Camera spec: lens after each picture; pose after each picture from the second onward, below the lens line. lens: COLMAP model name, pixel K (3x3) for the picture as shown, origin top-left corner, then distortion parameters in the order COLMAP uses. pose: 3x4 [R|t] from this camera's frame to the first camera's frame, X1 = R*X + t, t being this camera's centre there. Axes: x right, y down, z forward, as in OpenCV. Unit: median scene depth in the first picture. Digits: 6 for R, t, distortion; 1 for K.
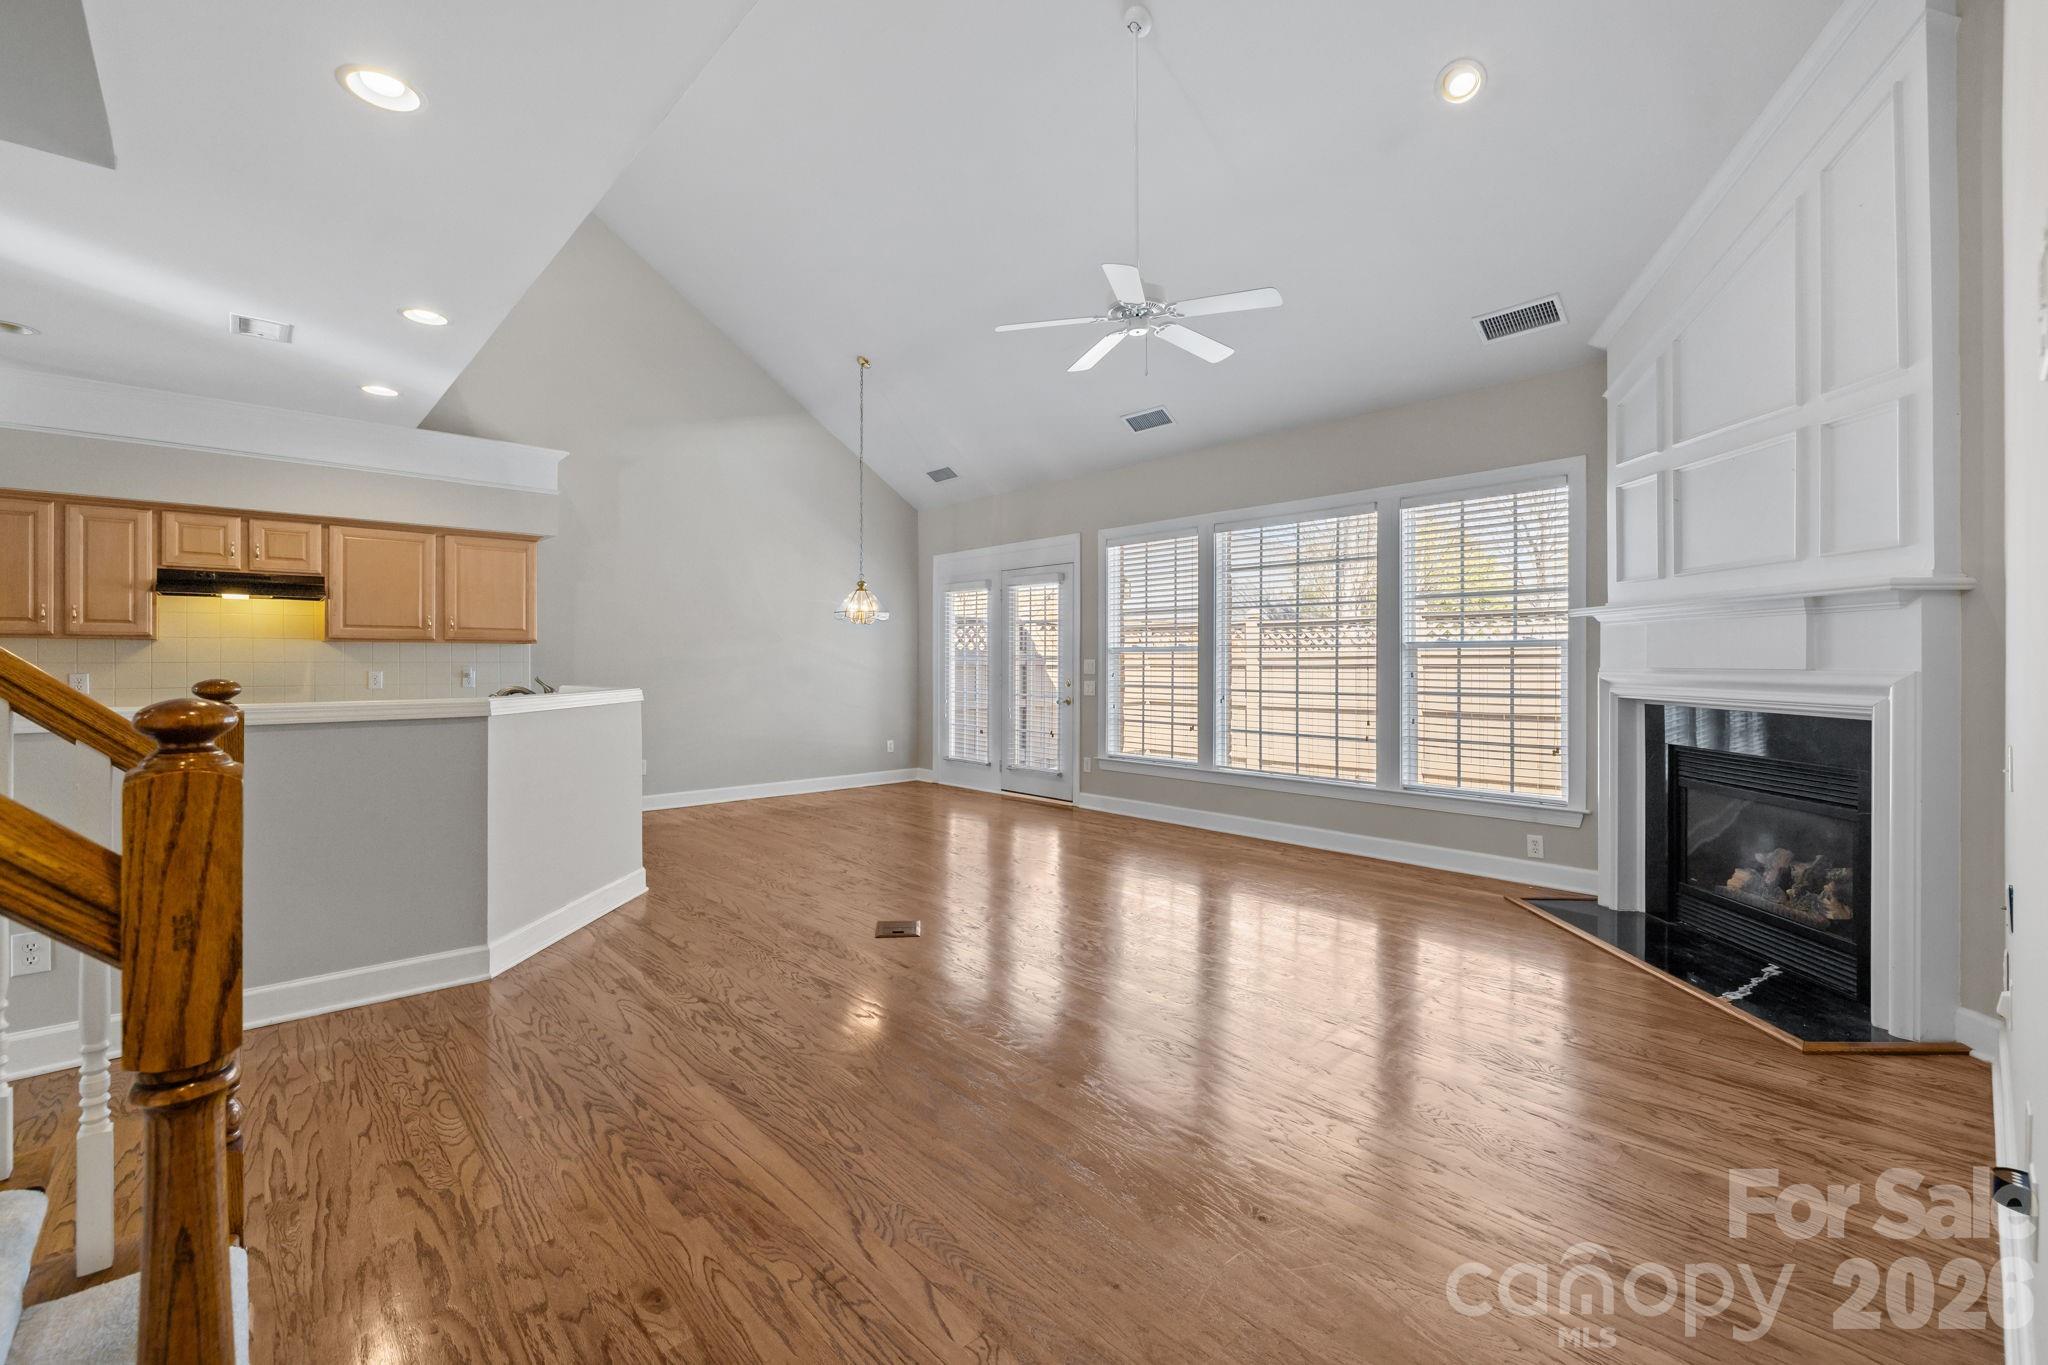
lens RADIAL K [[861.4, 0, 1007.2], [0, 861.4, 658.0], [0, 0, 1]] dist [0.000515, -0.001492]
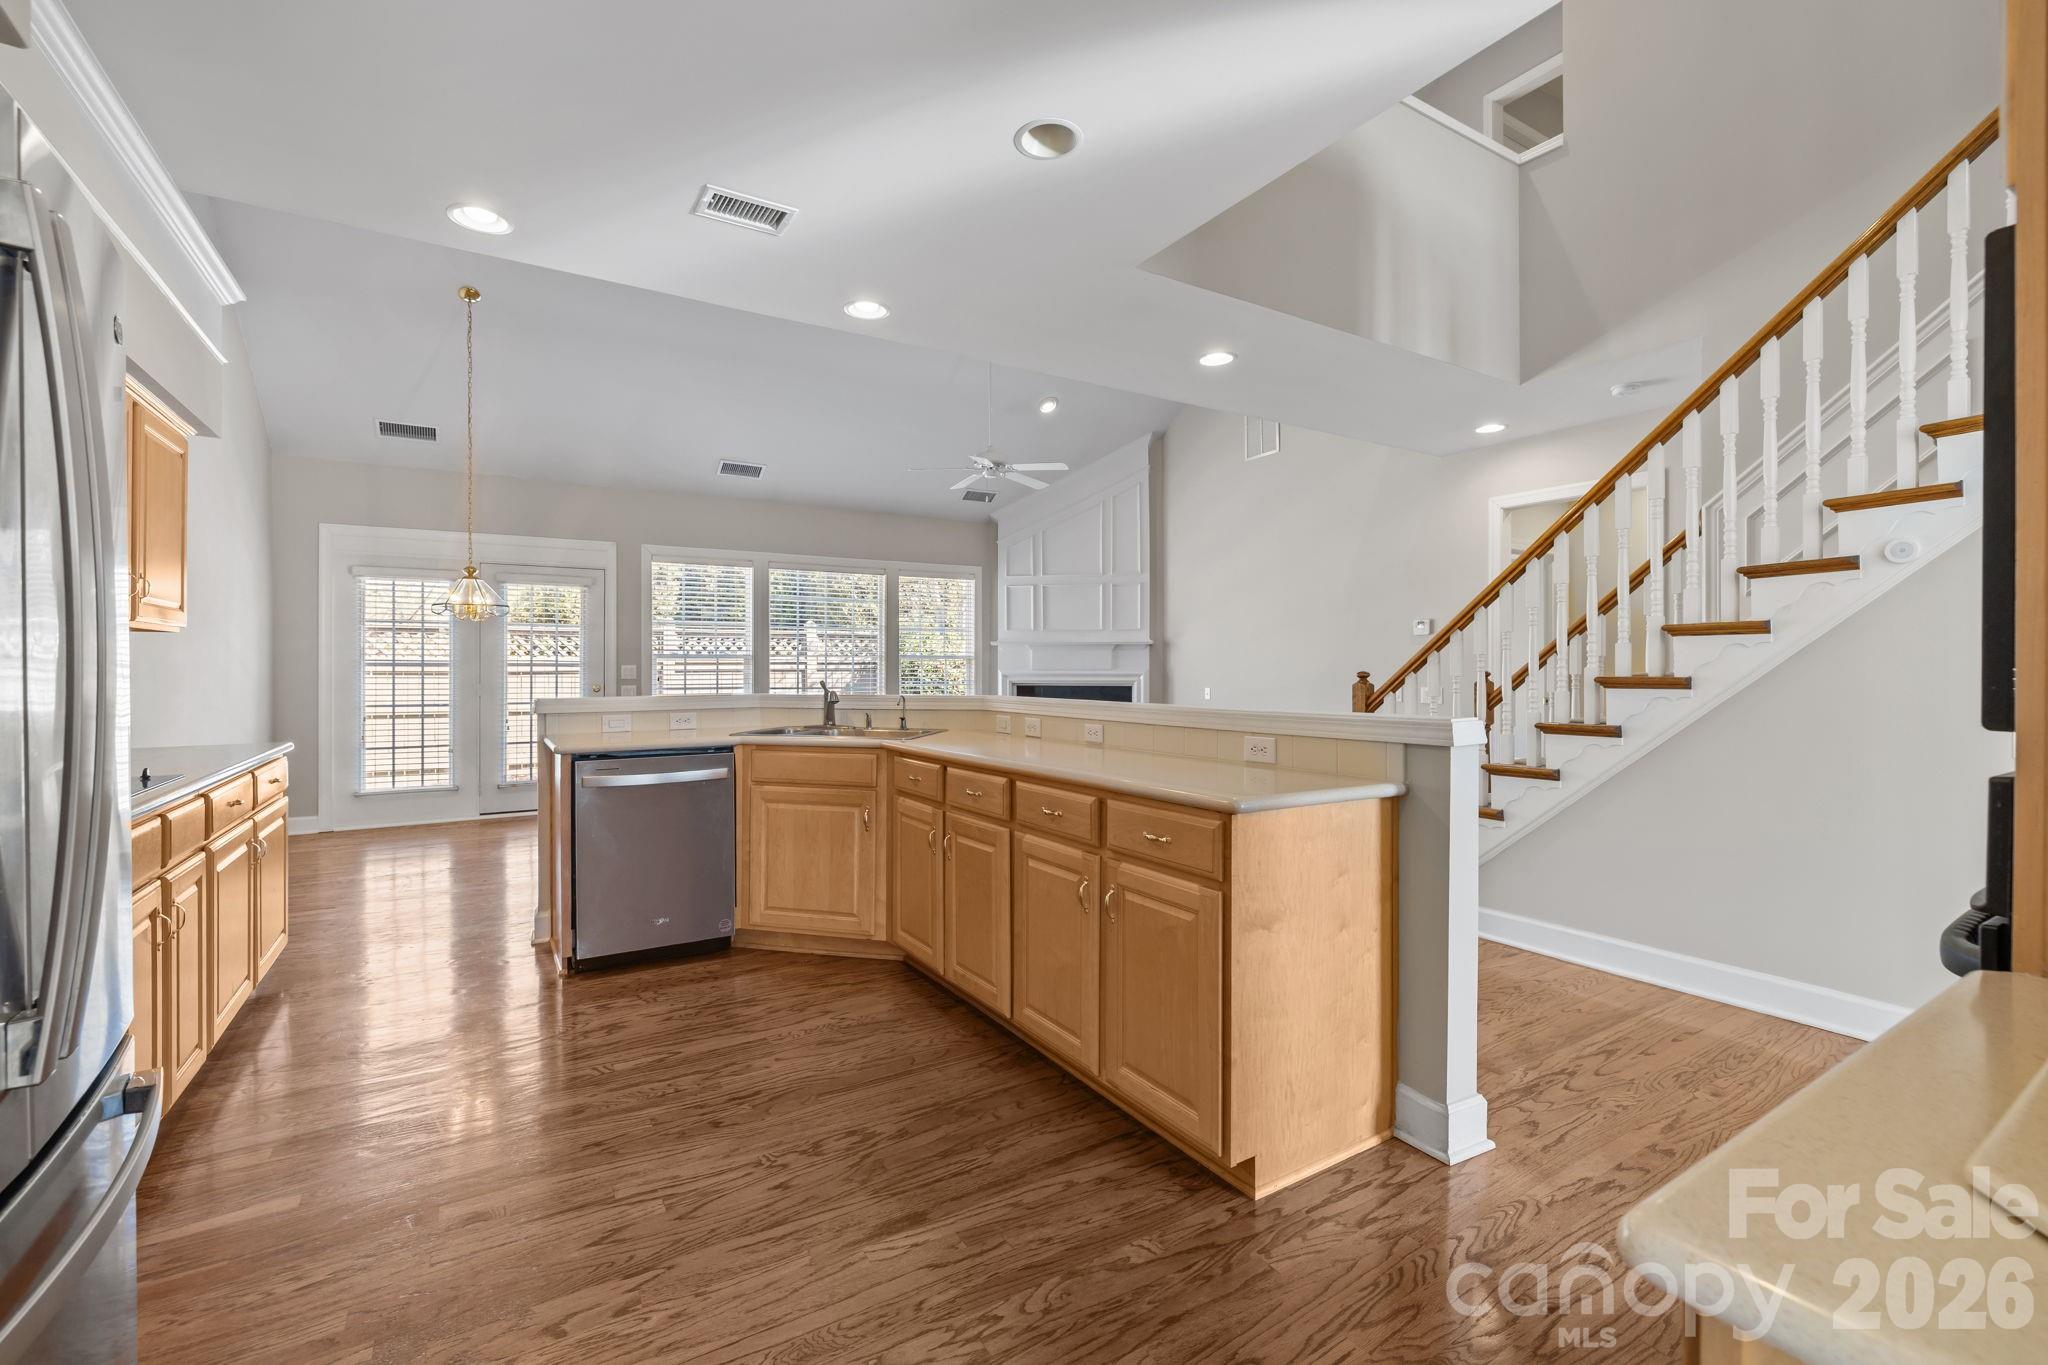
lens RADIAL K [[861.4, 0, 996.0], [0, 861.4, 663.0], [0, 0, 1]] dist [0.000515, -0.001492]
pose [[0.194074, 0.006277, 0.980967, -0.908742], [-0.002437, 0.999980, -0.005917, 0.004688], [-0.980984, -0.001243, 0.194085, 0.383619]]
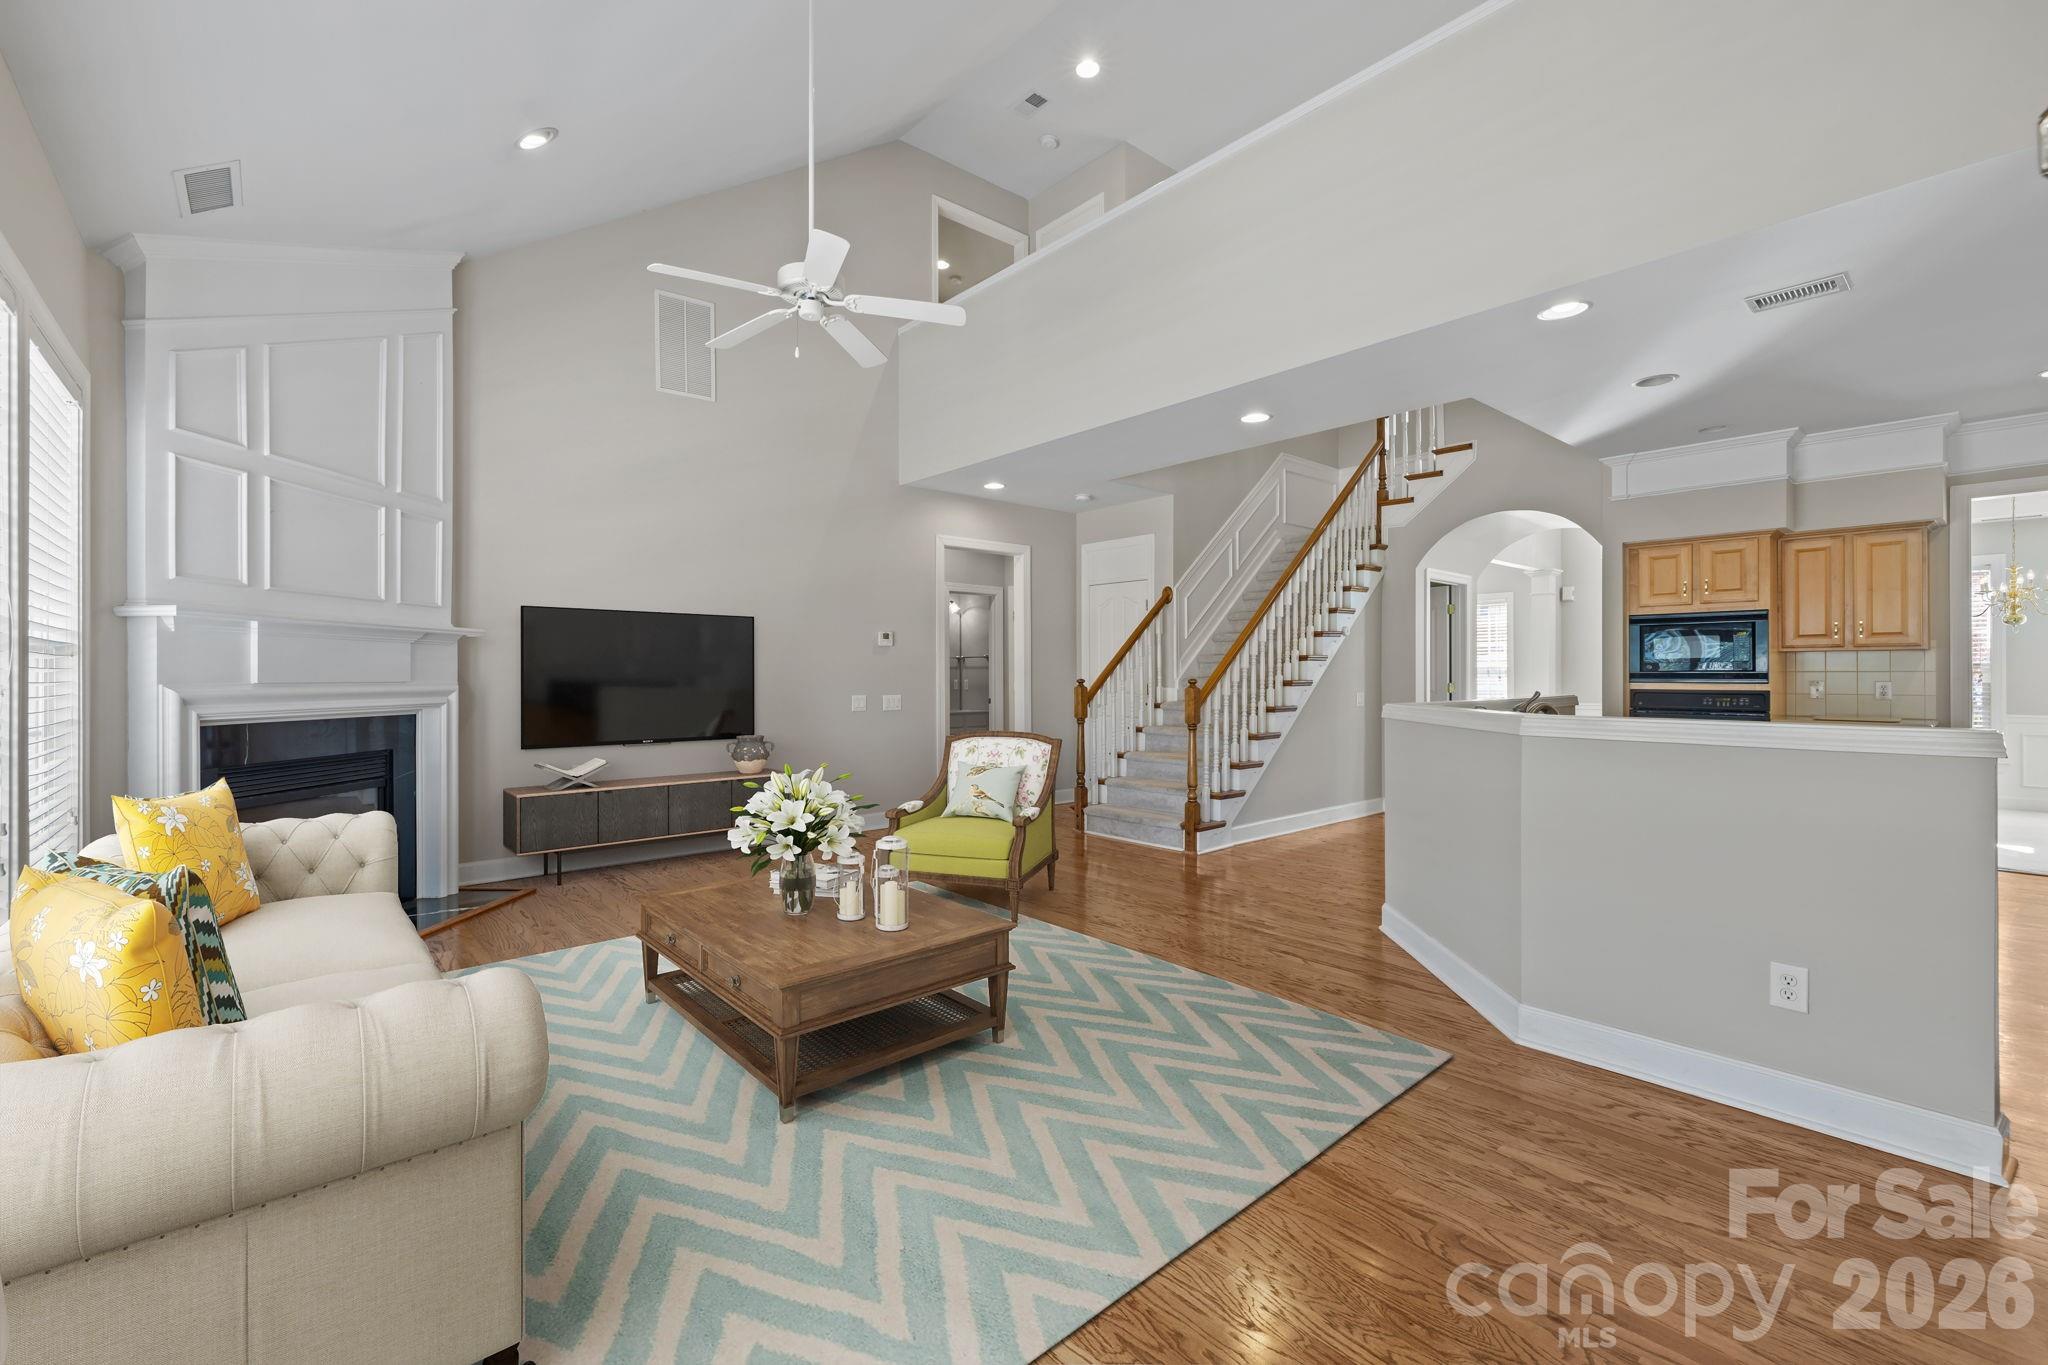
lens RADIAL K [[861.4, 0, 1009.2], [0, 861.4, 669.8], [0, 0, 1]] dist [0.000515, -0.001492]
pose [[-0.999848, -0.000476, 0.017440, -0.041941], [-0.000643, 0.999954, -0.009565, 0.003296], [-0.017435, -0.009574, -0.999802, 1.126592]]
